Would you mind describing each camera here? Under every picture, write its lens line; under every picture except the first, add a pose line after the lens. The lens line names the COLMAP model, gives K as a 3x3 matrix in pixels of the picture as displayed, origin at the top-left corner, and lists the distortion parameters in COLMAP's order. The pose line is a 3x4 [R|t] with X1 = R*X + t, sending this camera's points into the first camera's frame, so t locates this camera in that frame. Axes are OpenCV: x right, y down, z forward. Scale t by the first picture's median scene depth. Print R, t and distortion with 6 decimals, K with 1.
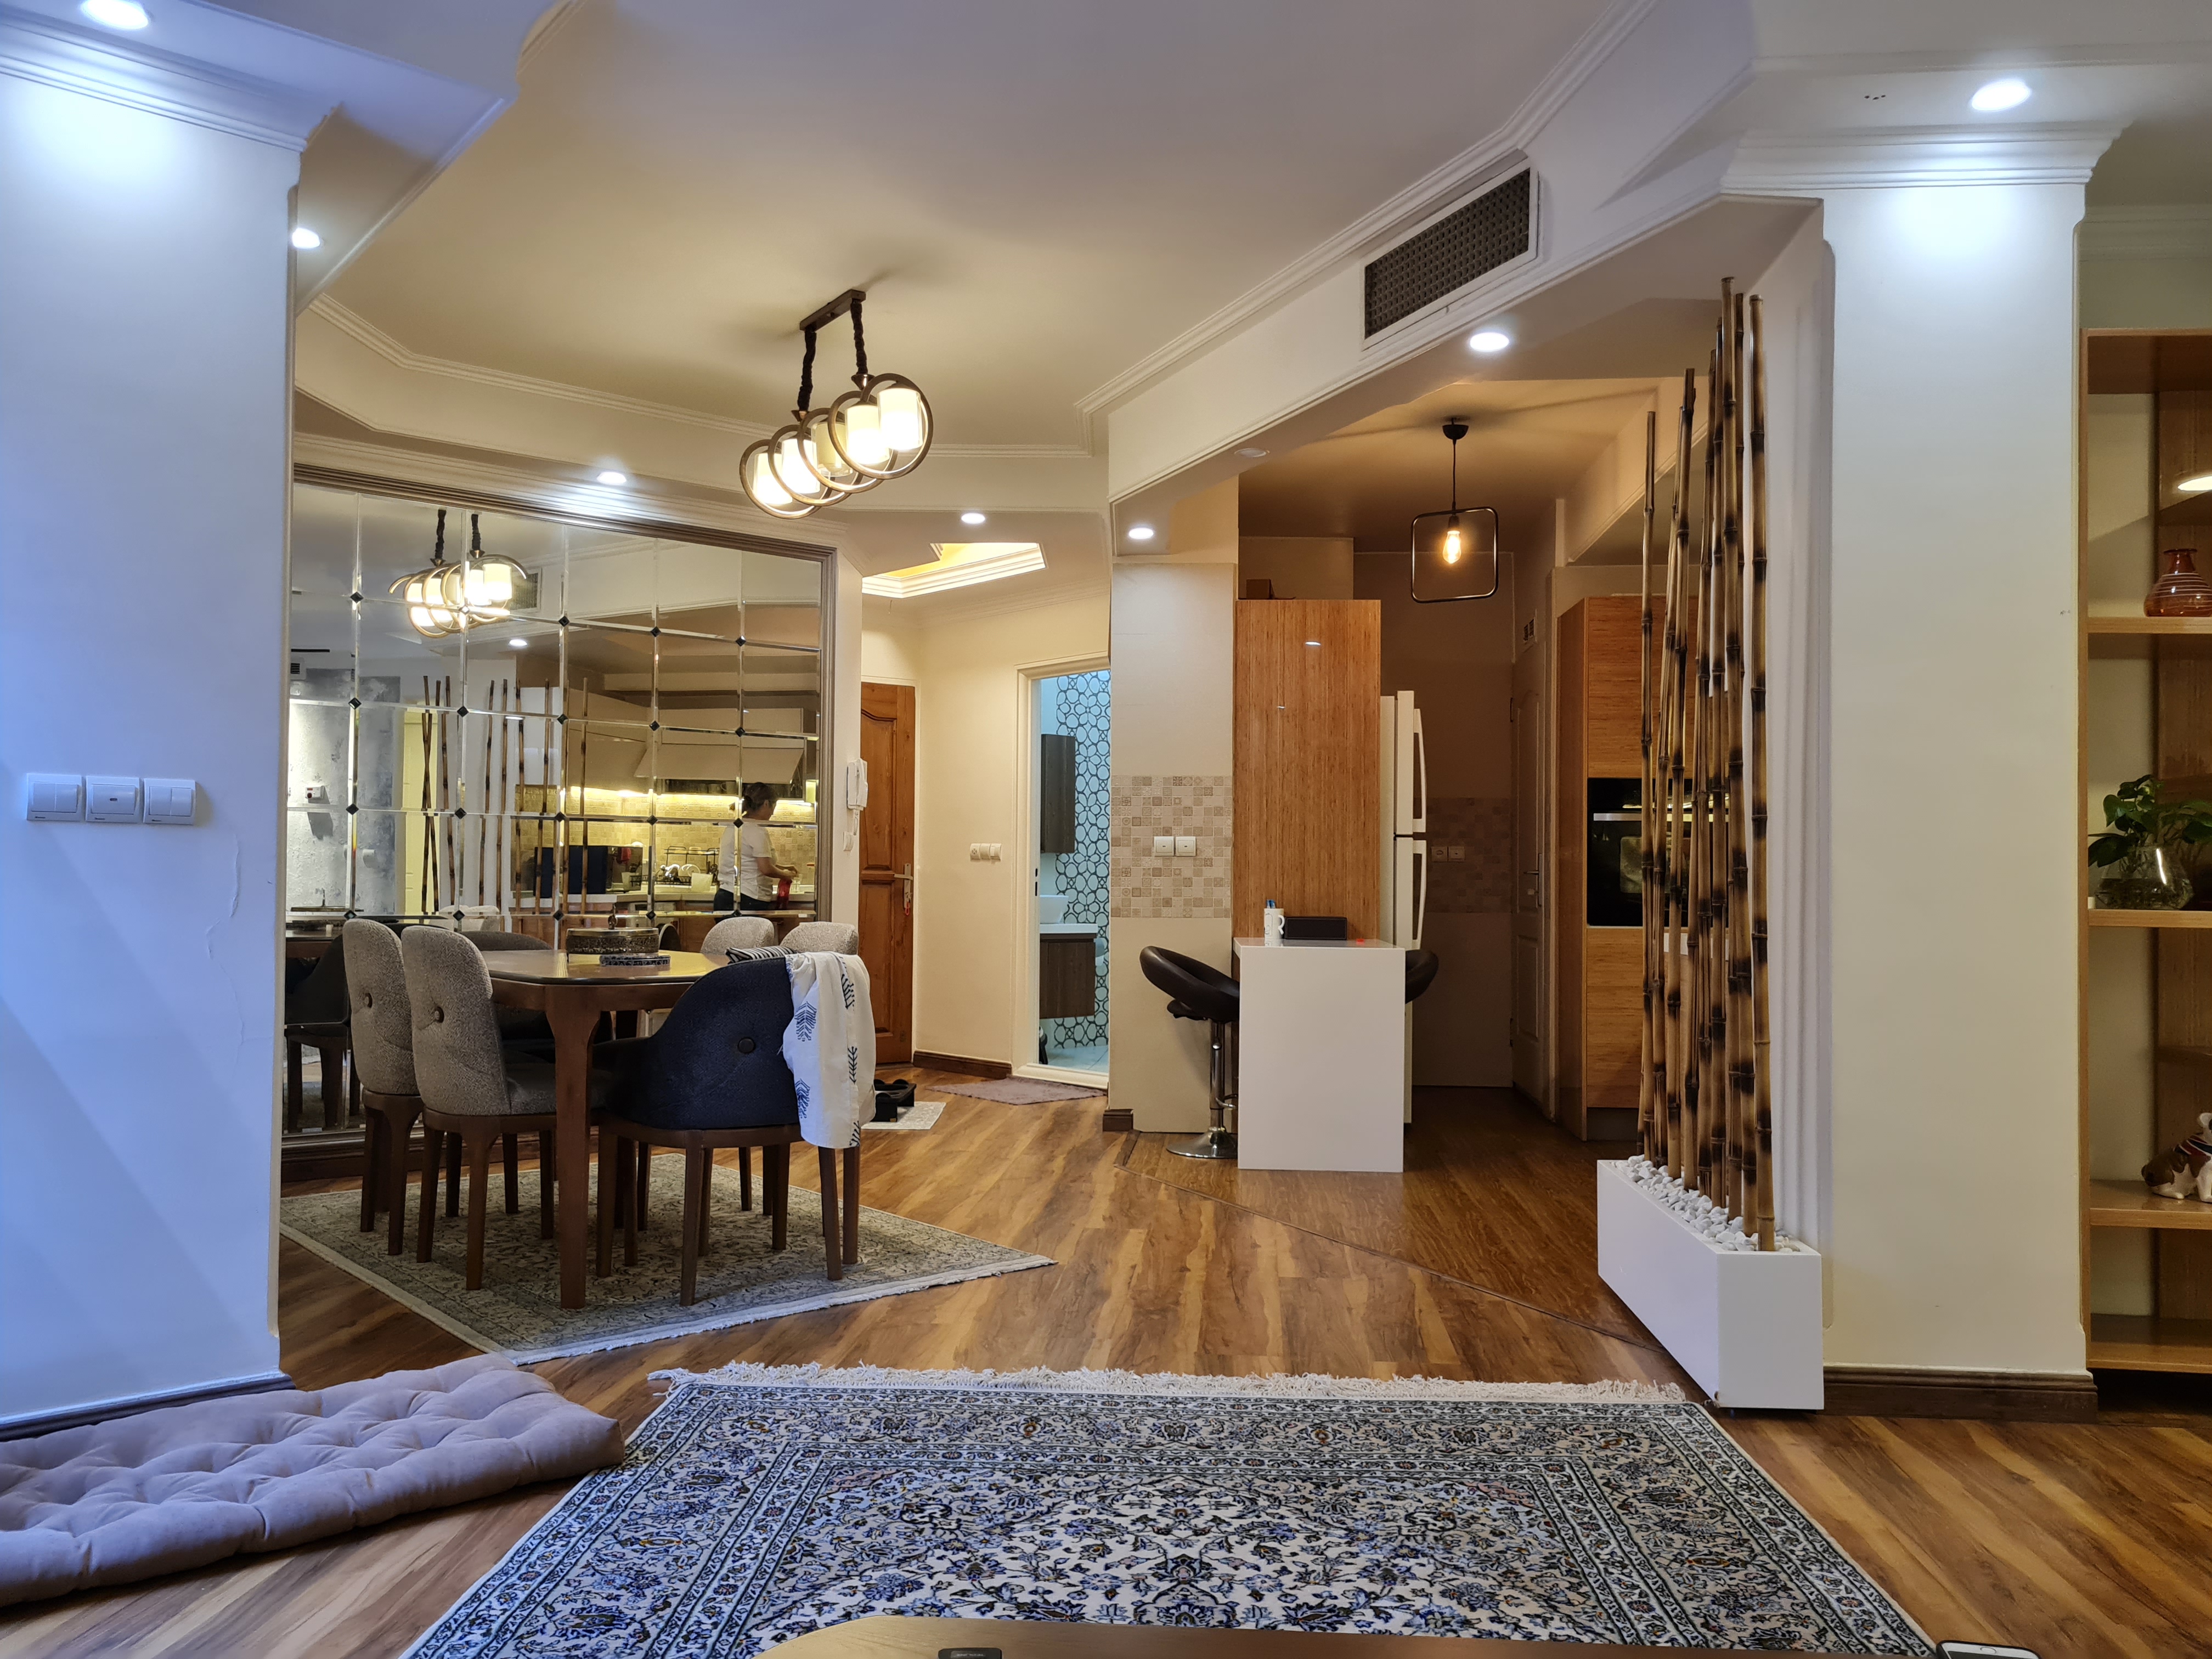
lens RADIAL K [[1689.1, 0, 1131.6], [0, 1689.1, 835.3], [0, 0, 1]] dist [0.058730, -0.045176]
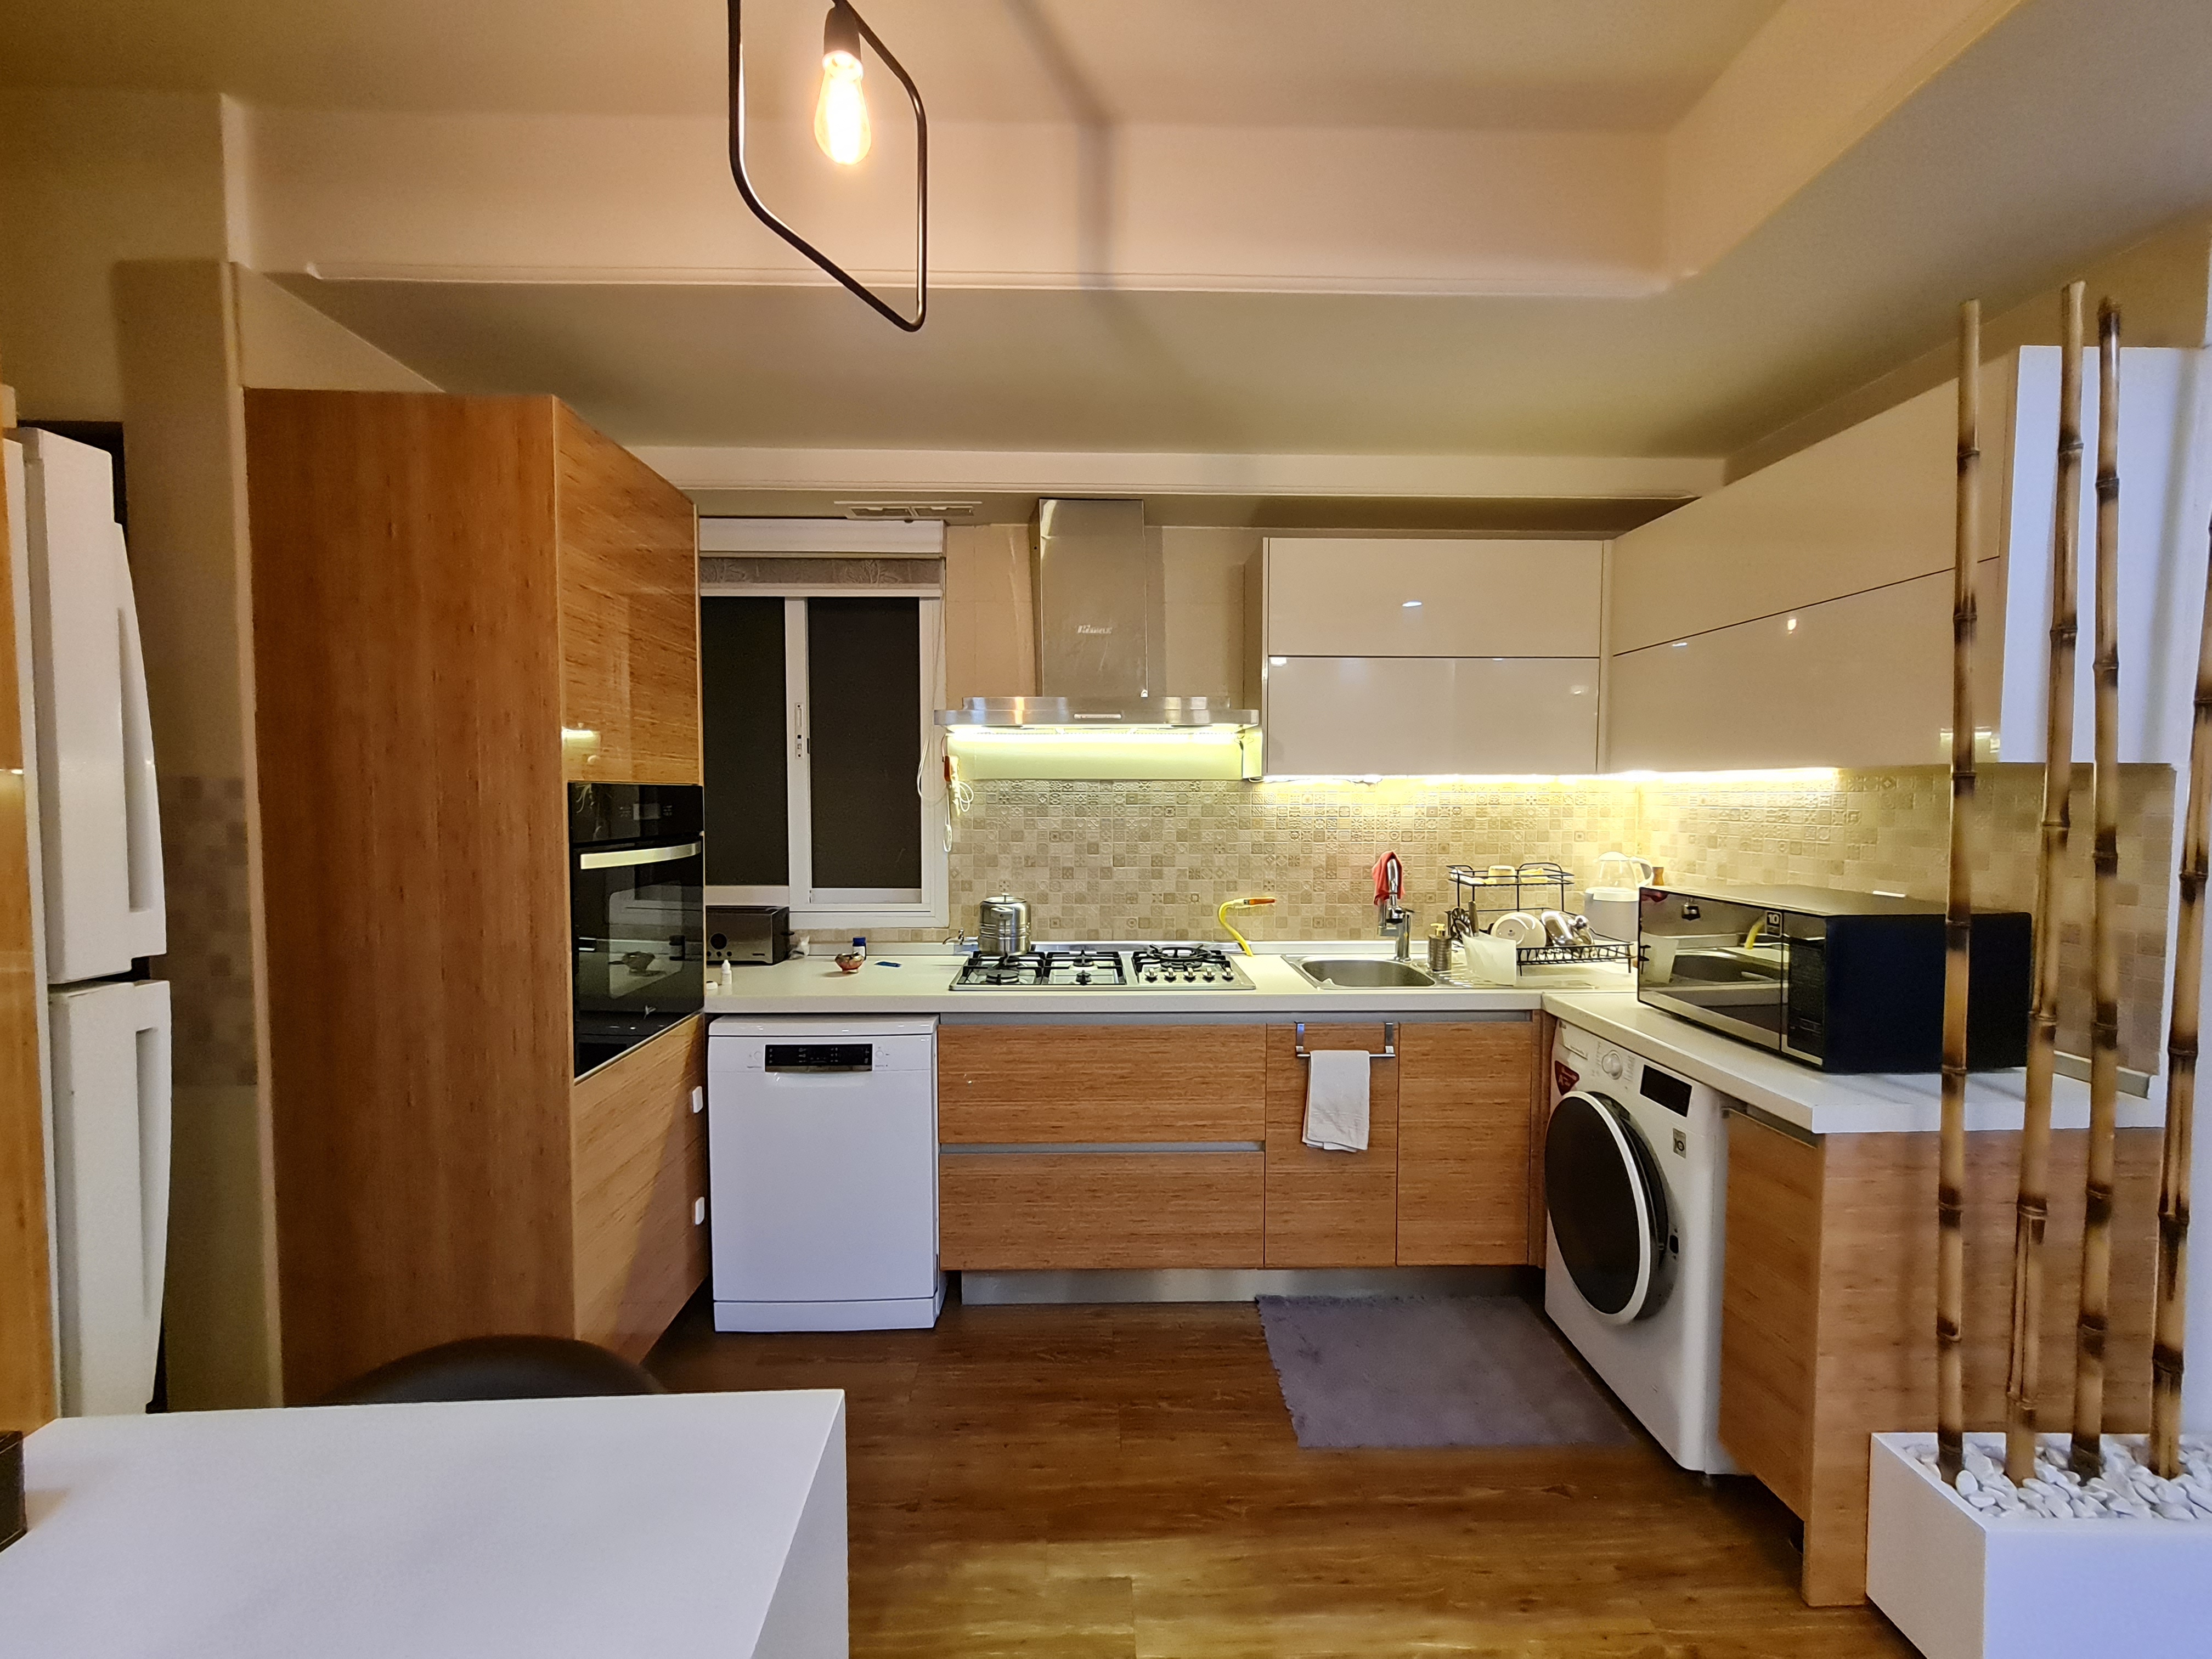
lens RADIAL K [[909.2, 0, 1106.0], [0, 909.2, 829.5], [0, 0, 1]] dist [-0.000067, -0.000055]
pose [[-0.061551, -0.049437, 0.996879, 0.003522], [-0.023138, 0.998575, 0.048093, -0.021380], [-0.997836, -0.020106, -0.062607, 0.519726]]
